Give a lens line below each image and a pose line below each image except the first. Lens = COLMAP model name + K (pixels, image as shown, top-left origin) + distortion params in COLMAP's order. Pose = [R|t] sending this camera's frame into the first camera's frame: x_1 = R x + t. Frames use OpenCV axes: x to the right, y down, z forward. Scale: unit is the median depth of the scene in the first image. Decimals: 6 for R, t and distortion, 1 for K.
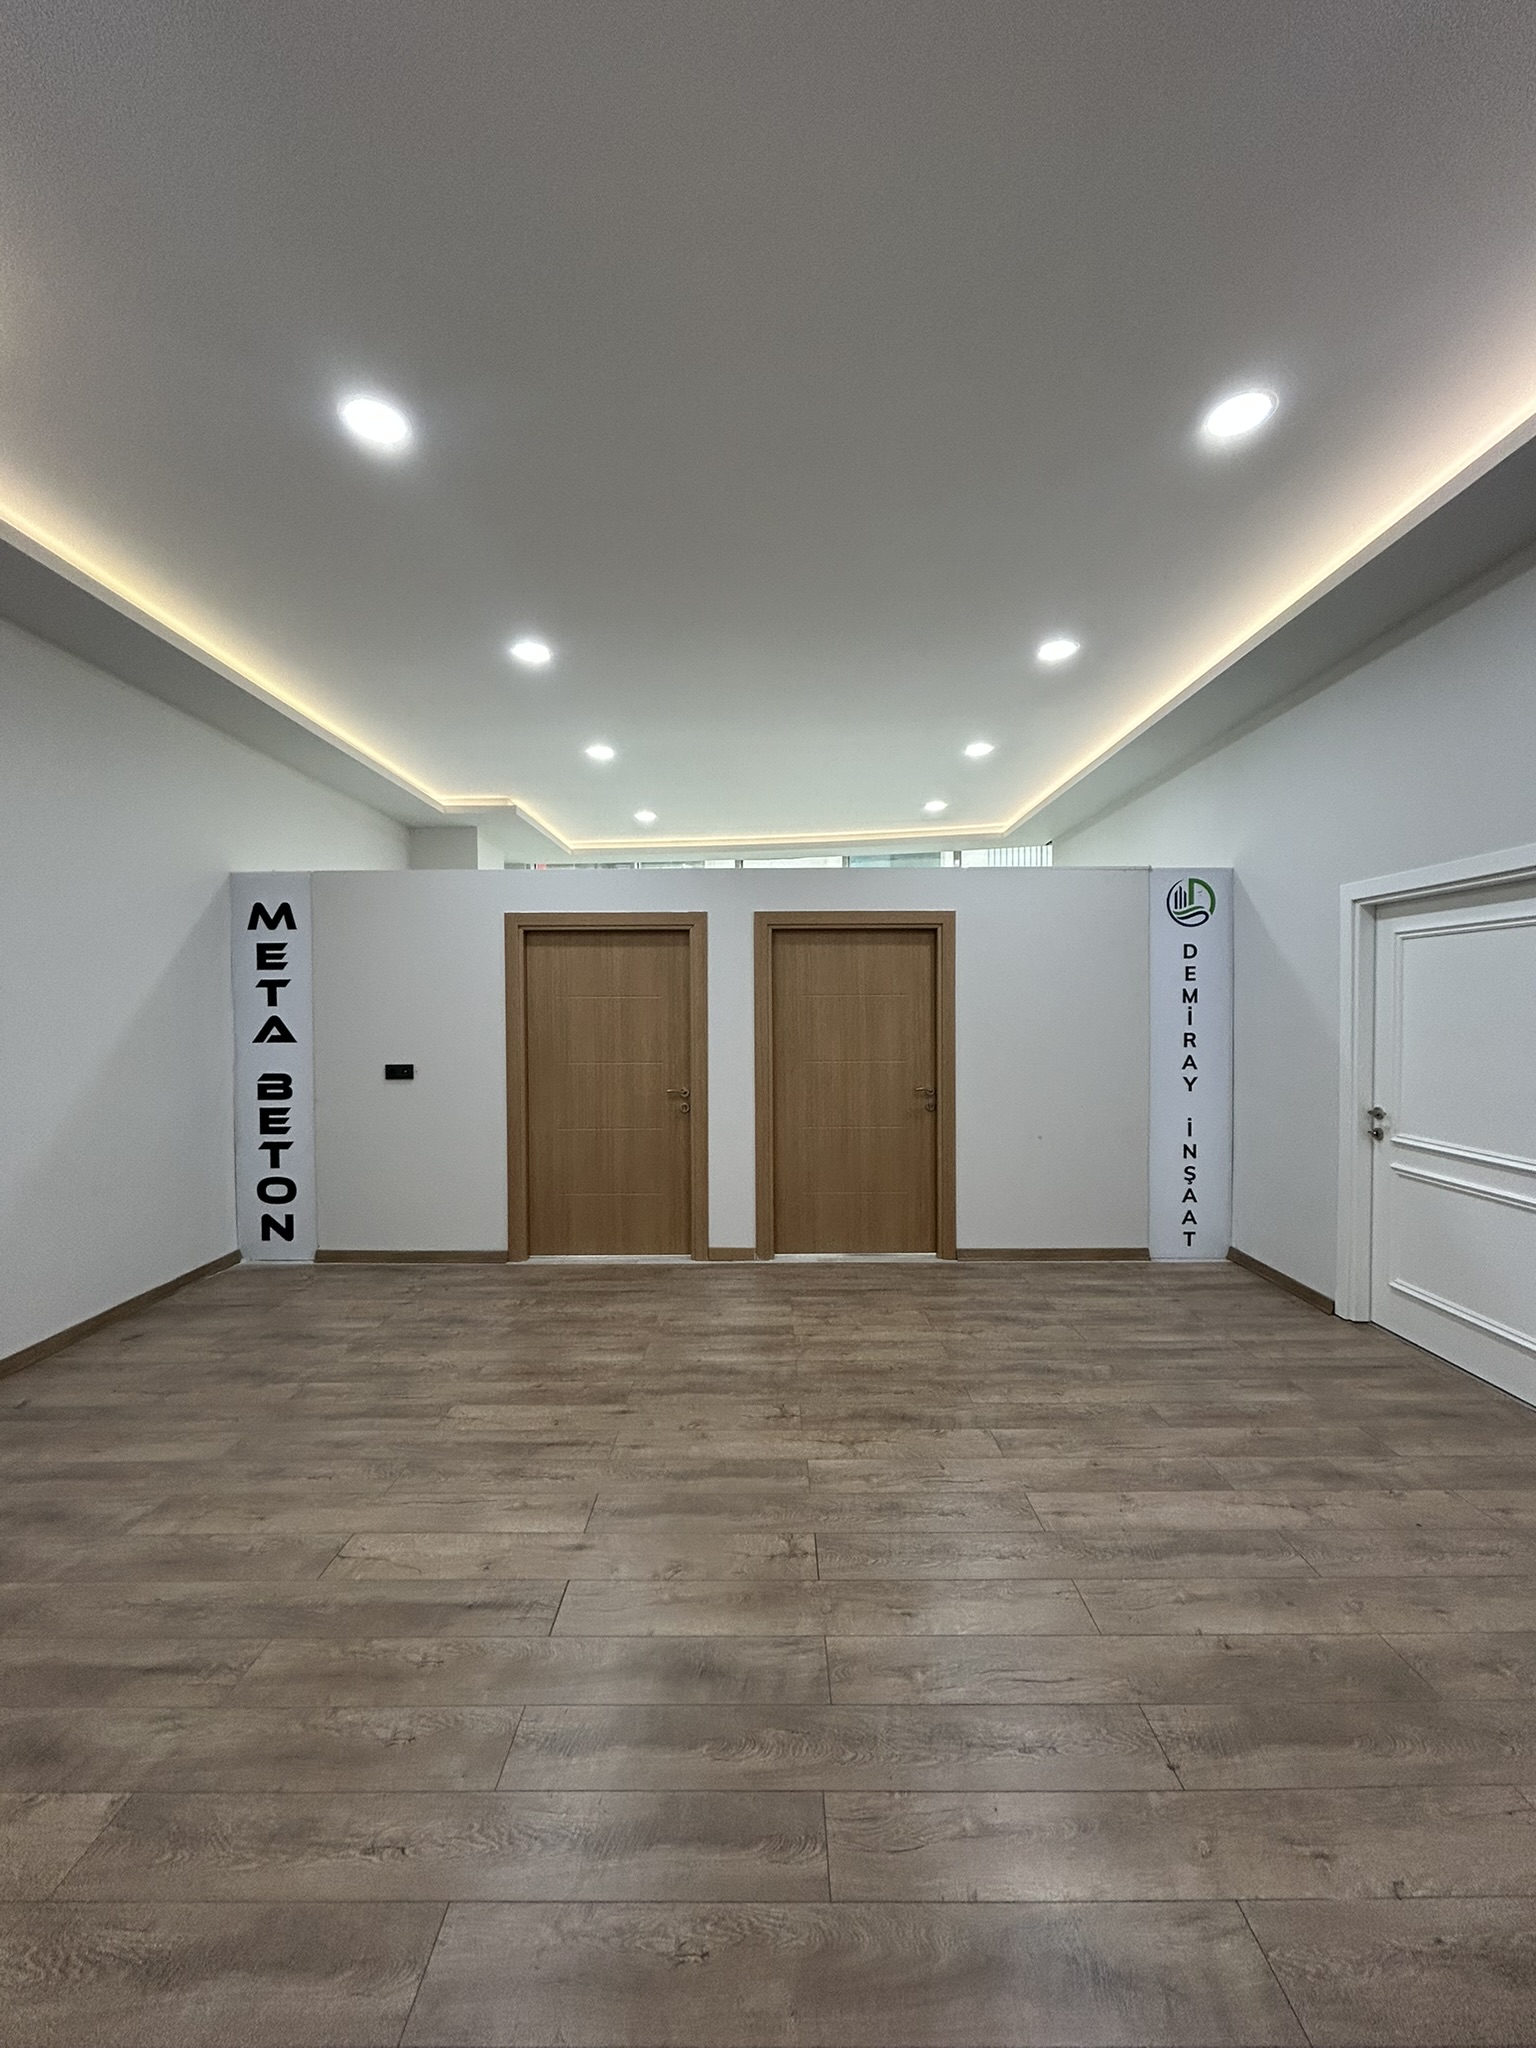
lens RADIAL K [[820.6, 0, 769.0], [0, 820.6, 1025.5], [0, 0, 1]] dist [-0.003278, 0.001811]
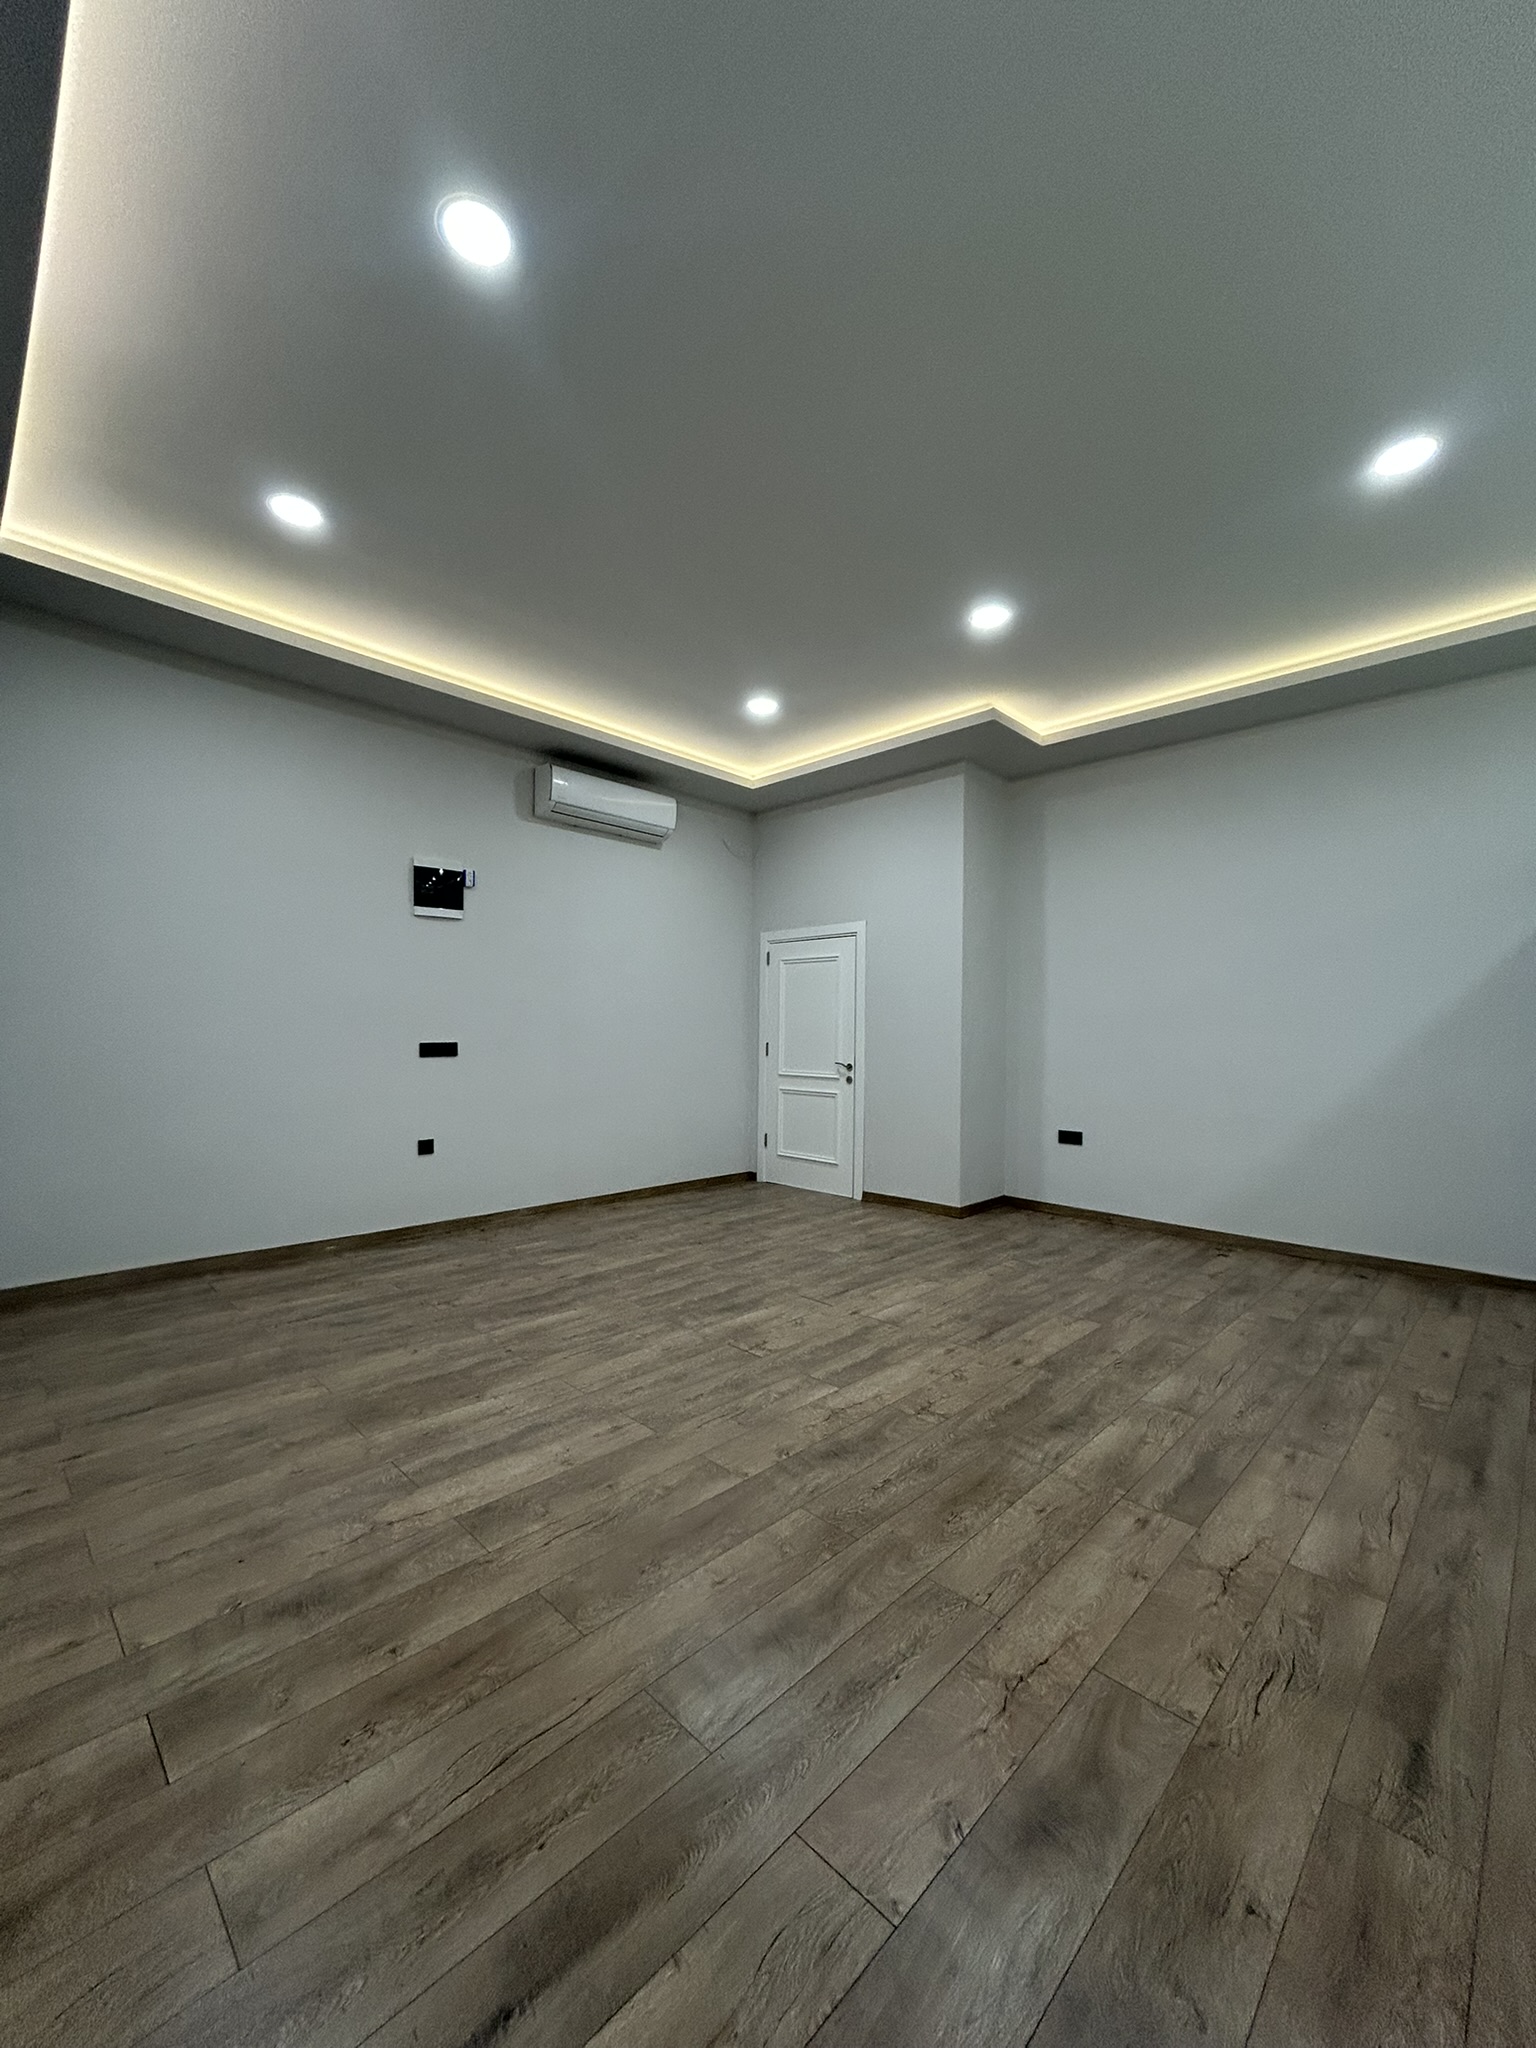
lens RADIAL K [[820.6, 0, 771.9], [0, 820.6, 1027.4], [0, 0, 1]] dist [-0.003278, 0.001811]
pose [[-0.694869, -0.010680, -0.719057, 0.705008], [-0.022654, 0.999719, 0.007043, 0.046270], [0.718779, 0.021183, -0.694915, 1.338916]]
